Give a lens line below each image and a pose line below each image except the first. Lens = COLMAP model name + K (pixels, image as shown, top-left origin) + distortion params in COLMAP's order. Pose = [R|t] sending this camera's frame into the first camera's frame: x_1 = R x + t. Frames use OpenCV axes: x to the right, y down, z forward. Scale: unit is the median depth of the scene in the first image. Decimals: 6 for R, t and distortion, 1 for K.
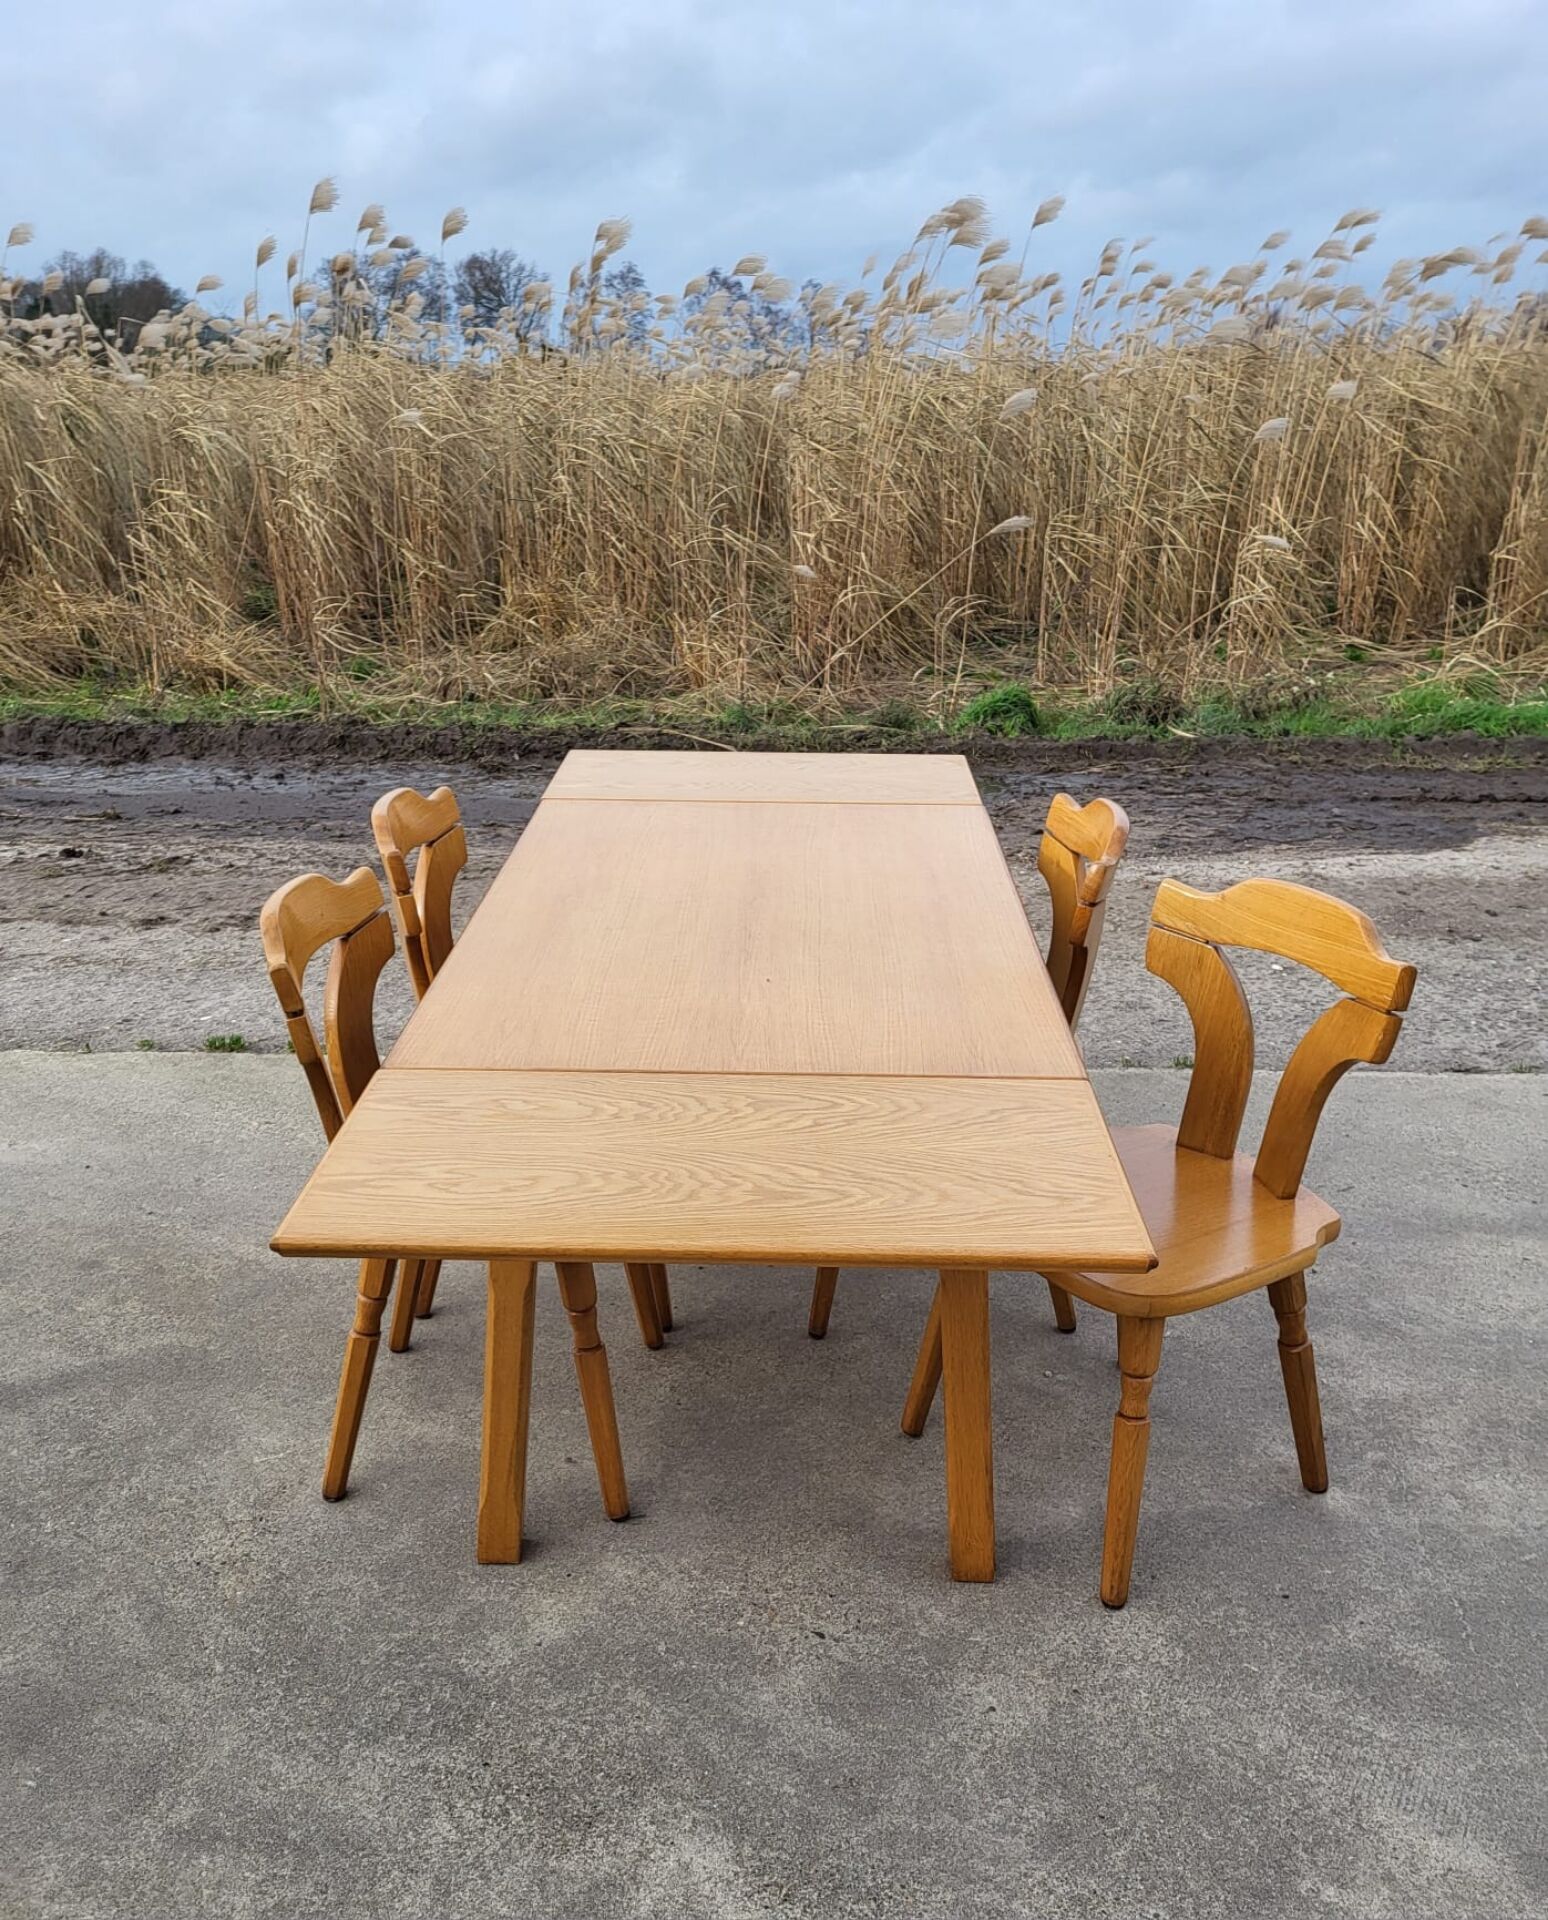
lens RADIAL K [[1671.7, 0, 750.5], [0, 1671.7, 1123.4], [0, 0, 1]] dist [0.065105, -0.042027]
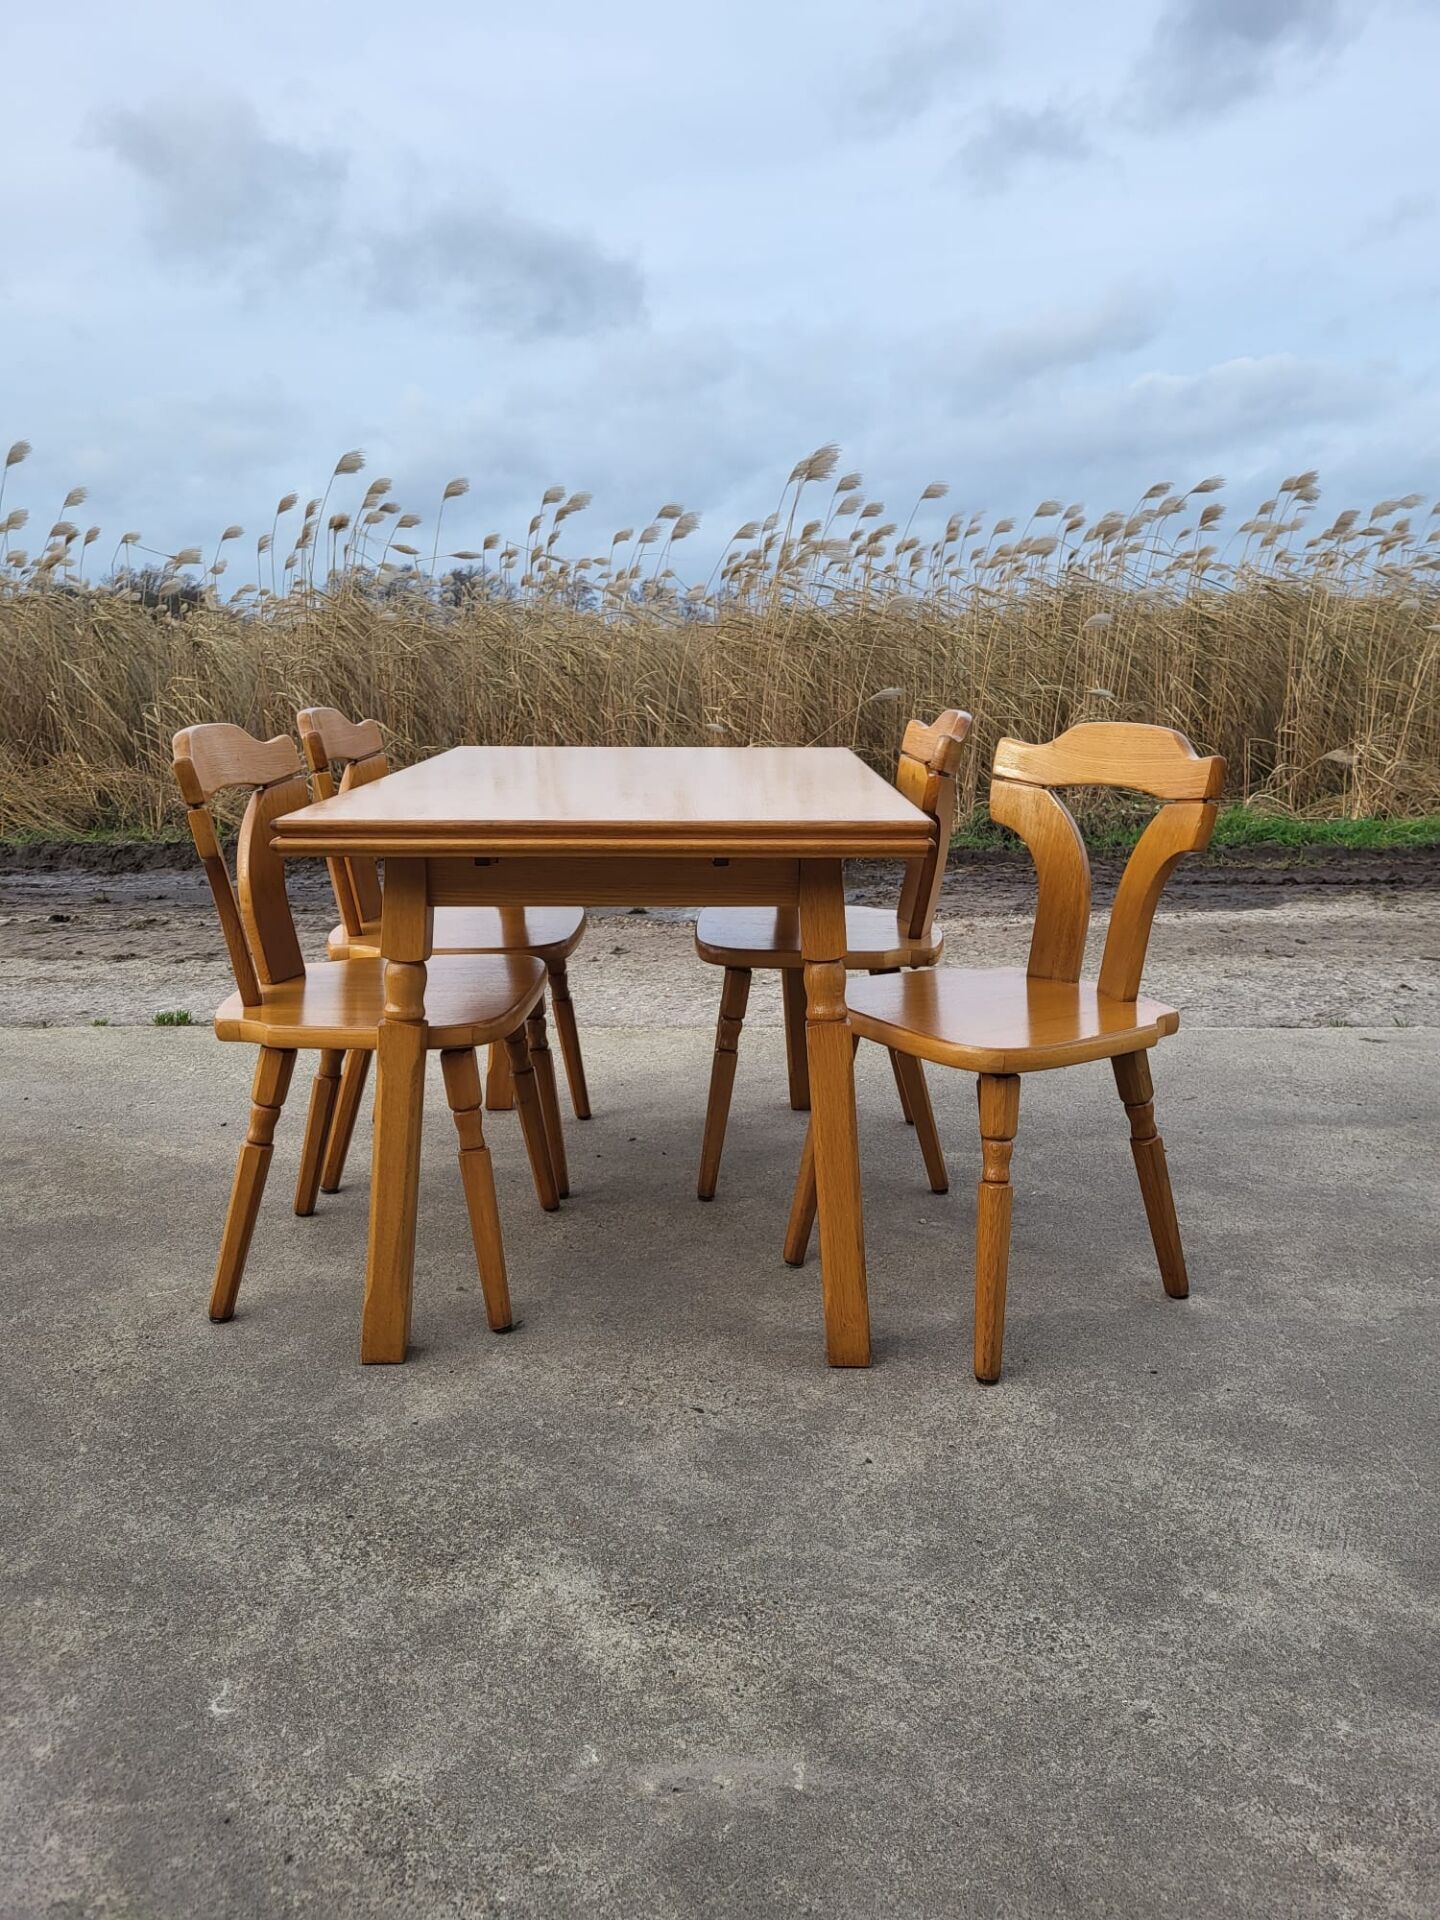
lens RADIAL K [[1449.4, 0, 734.5], [0, 1449.4, 968.4], [0, 0, 1]] dist [0.068584, -0.050588]
pose [[0.999283, -0.008692, 0.036841, 0.026926], [0.016165, 0.978057, -0.207711, 0.185917], [-0.034227, 0.208157, 0.977496, 0.075849]]
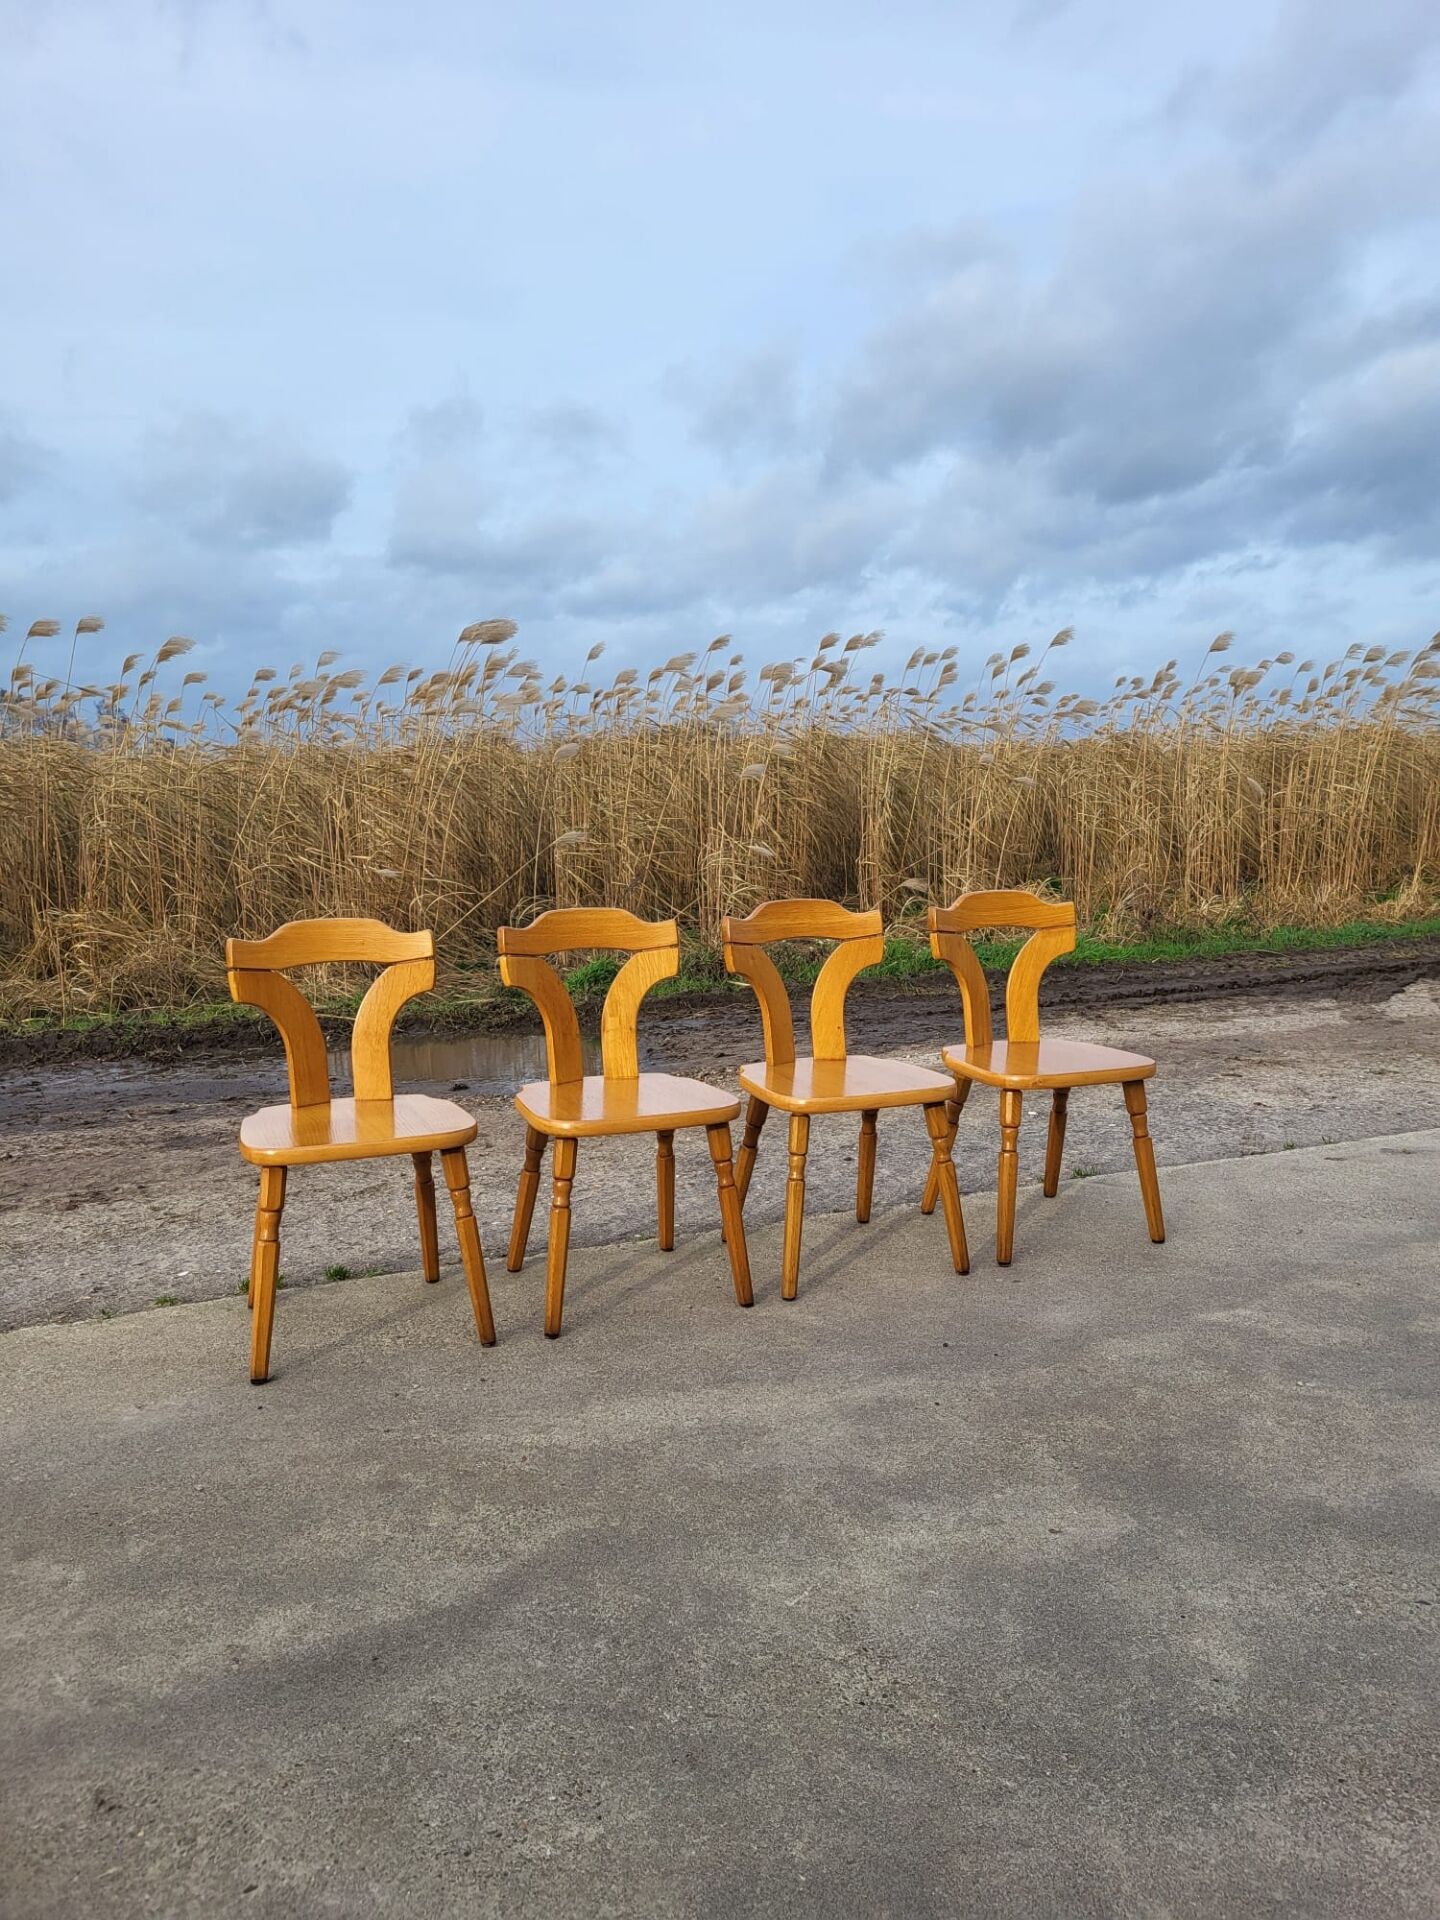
lens RADIAL K [[1449.4, 0, 738.1], [0, 1449.4, 957.7], [0, 0, 1]] dist [0.068584, -0.050588]
pose [[0.903767, -0.062319, 0.423464, -0.614202], [0.181833, 0.951531, -0.248042, 0.048739], [-0.387482, 0.301172, 0.871294, 0.163791]]
